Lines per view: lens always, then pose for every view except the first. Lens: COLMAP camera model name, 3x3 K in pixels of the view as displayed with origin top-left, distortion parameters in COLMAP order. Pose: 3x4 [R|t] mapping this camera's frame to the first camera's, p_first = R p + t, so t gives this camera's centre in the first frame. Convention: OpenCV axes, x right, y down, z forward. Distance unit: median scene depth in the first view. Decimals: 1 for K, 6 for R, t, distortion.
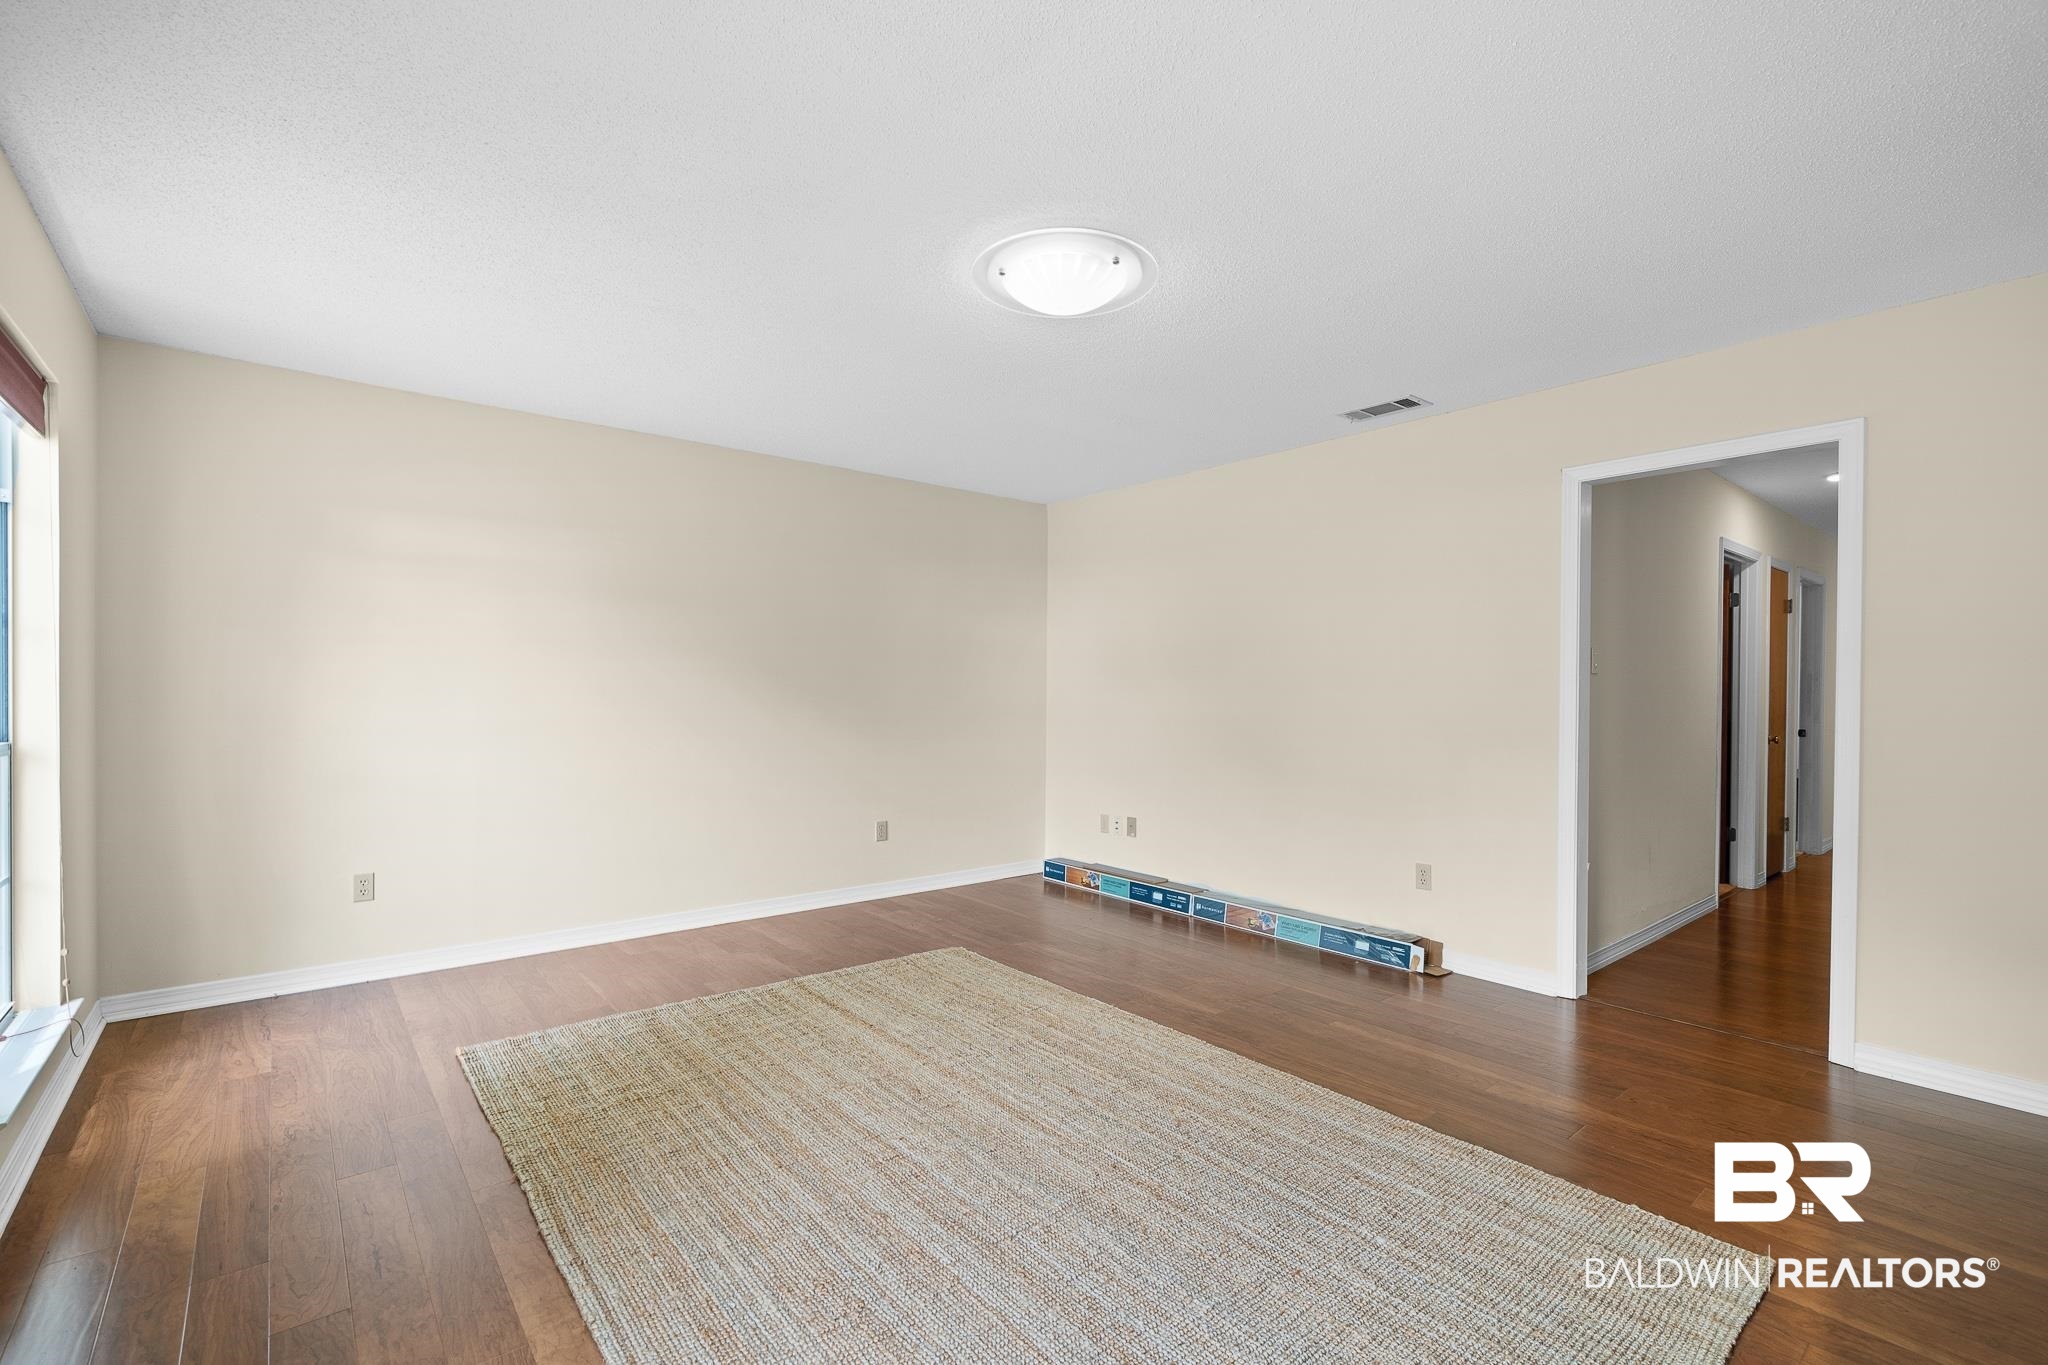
lens RADIAL K [[902.9, 0, 1023.6], [0, 902.9, 692.5], [0, 0, 1]] dist [0.001325, -0.000301]
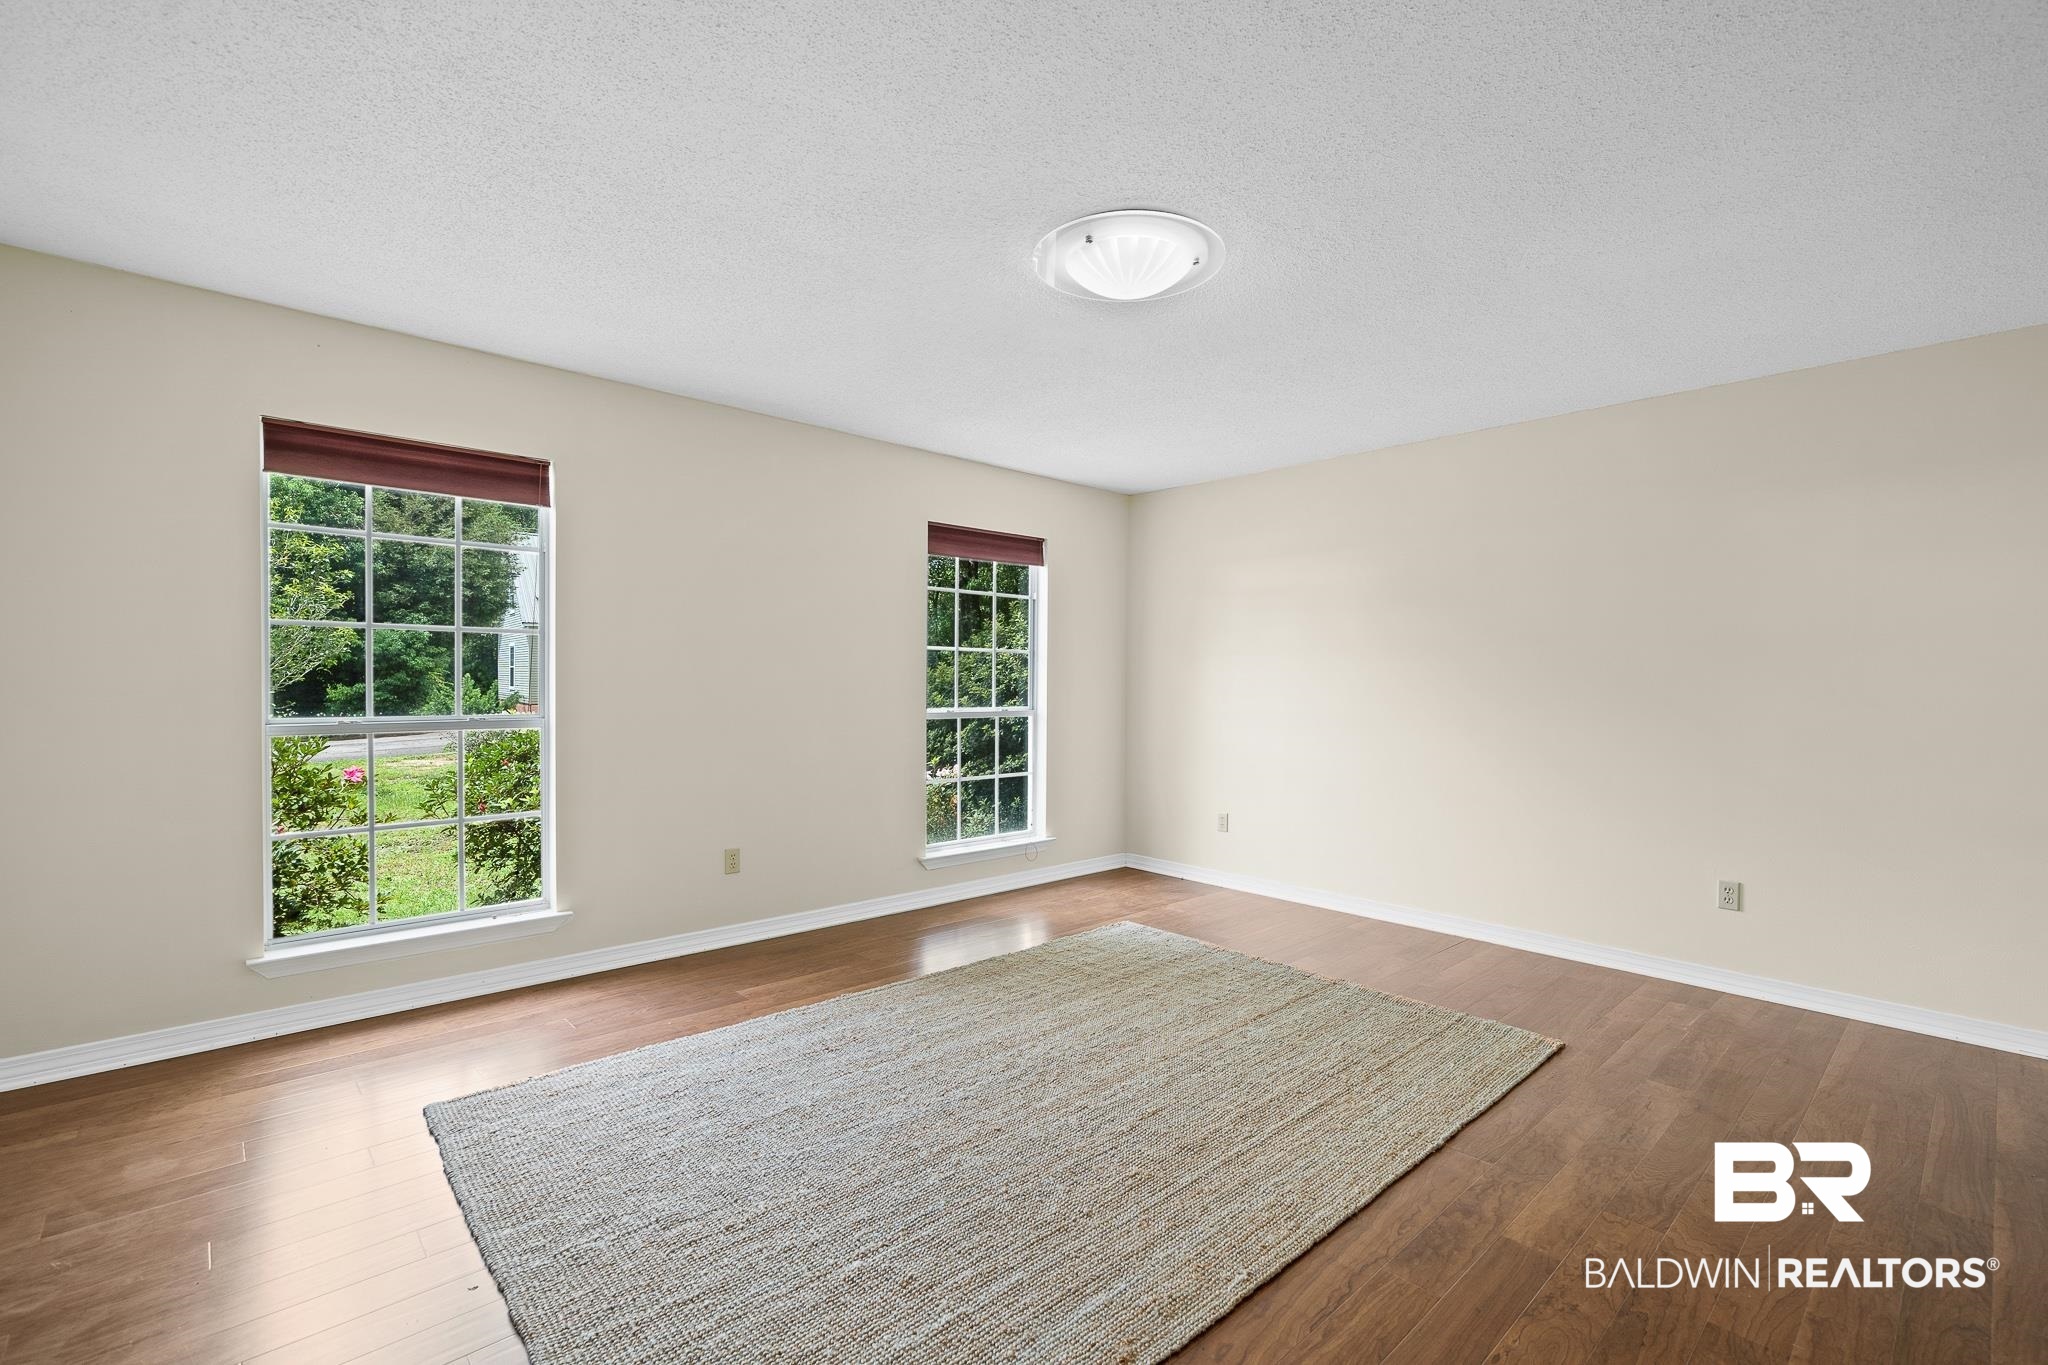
lens RADIAL K [[902.9, 0, 1021.2], [0, 902.9, 682.7], [0, 0, 1]] dist [0.001325, -0.000301]
pose [[0.046510, -0.010751, -0.998860, 0.724790], [-0.013833, 0.999839, -0.011405, 0.009400], [0.998822, 0.014348, 0.046354, 0.606635]]
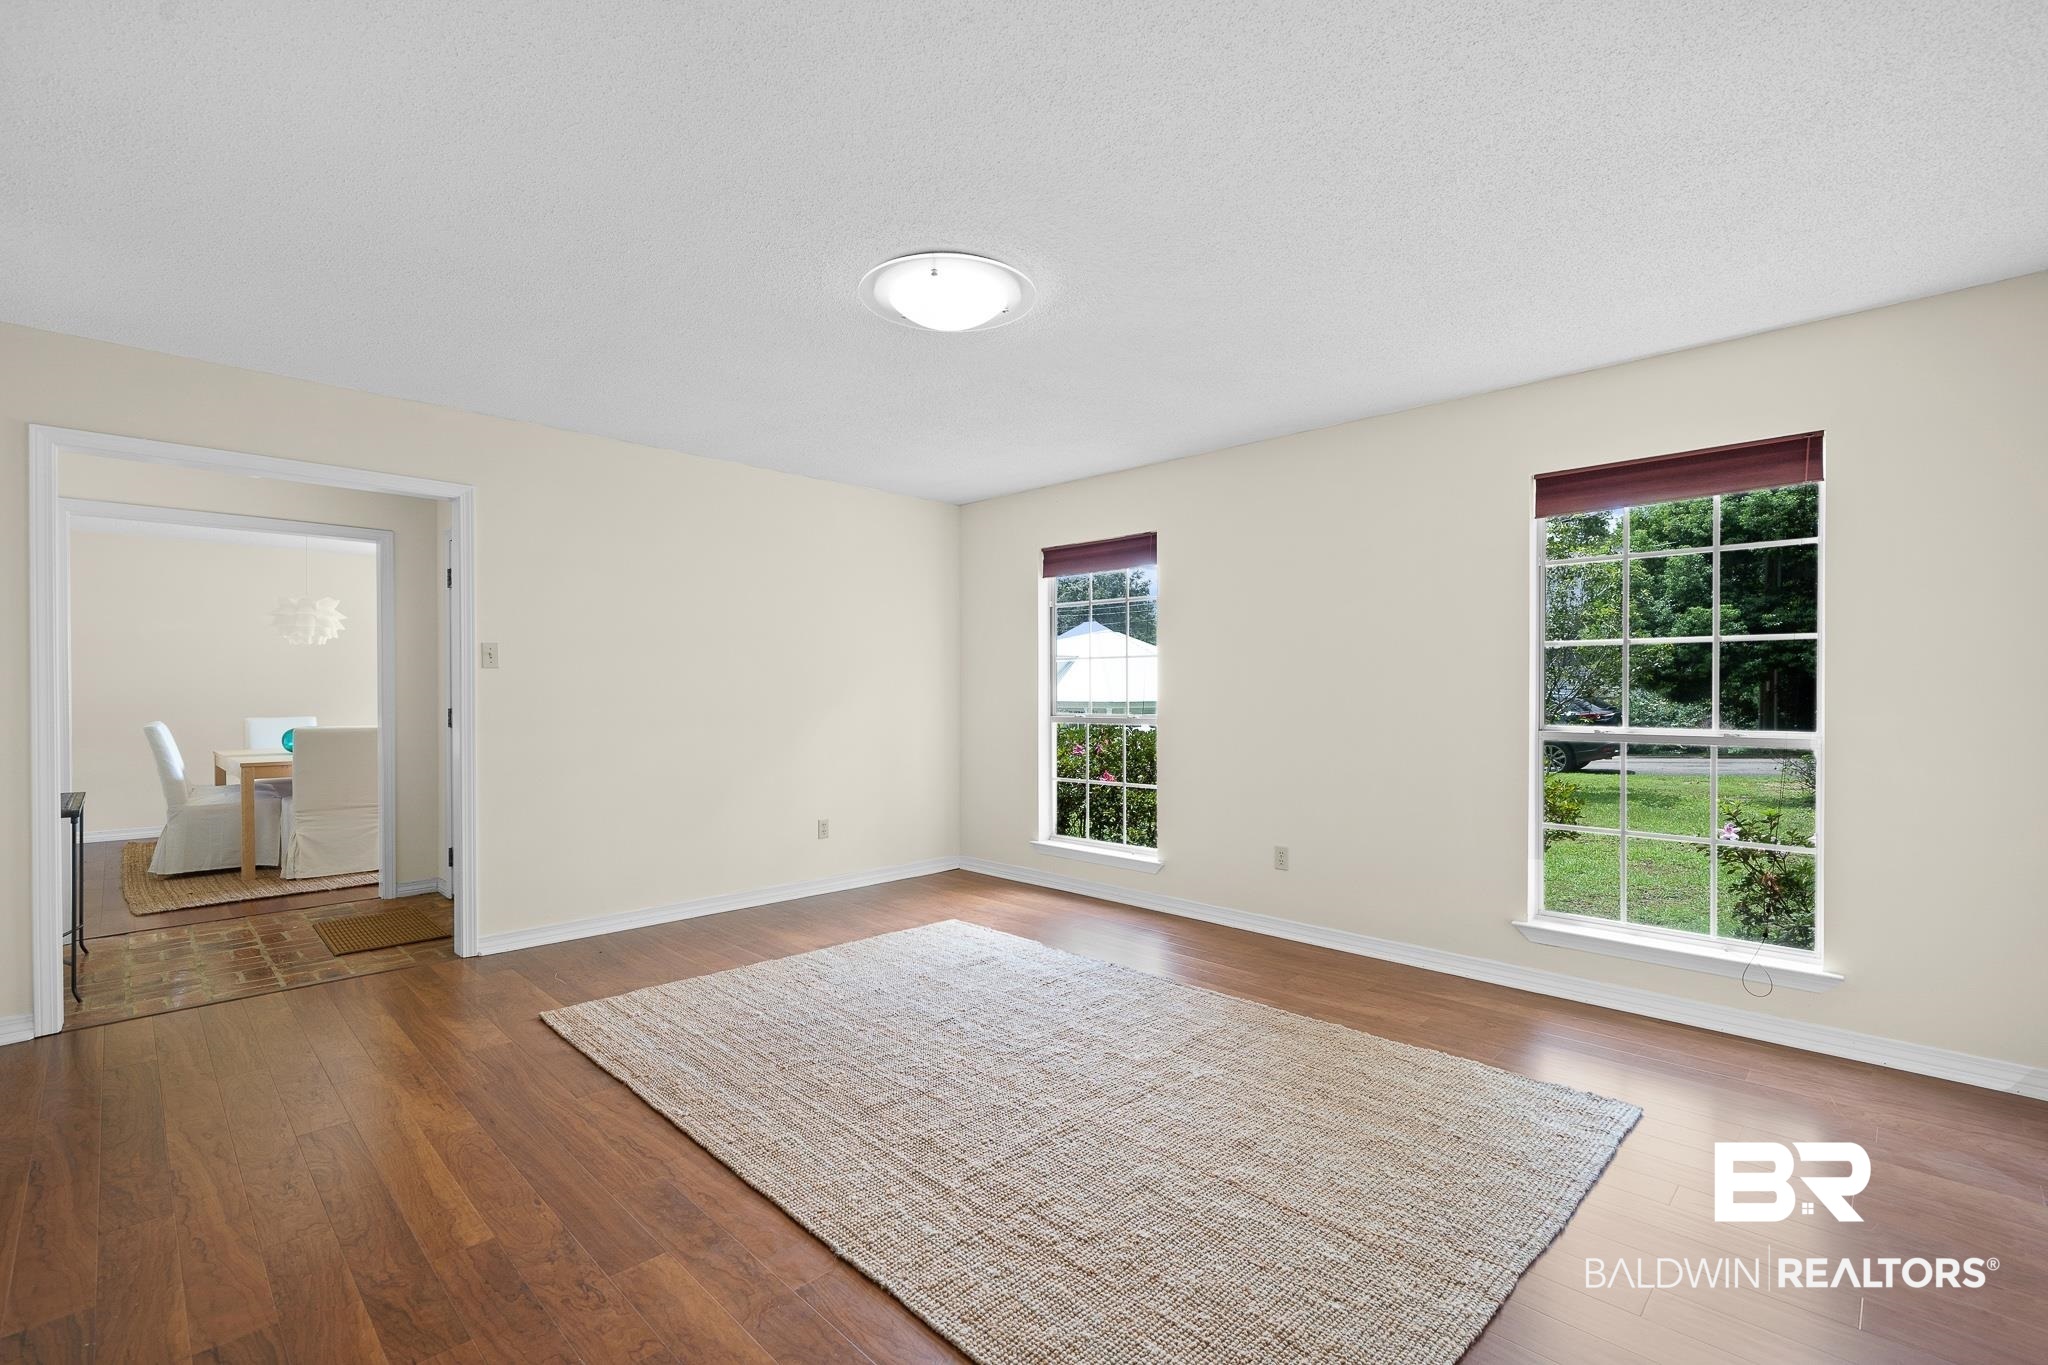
lens RADIAL K [[902.9, 0, 1031.8], [0, 902.9, 691.6], [0, 0, 1]] dist [0.001325, -0.000301]
pose [[-0.994993, -0.012378, -0.099174, 0.035443], [-0.013270, 0.999877, 0.008343, -0.004679], [0.099059, 0.009617, -0.995035, 1.470192]]
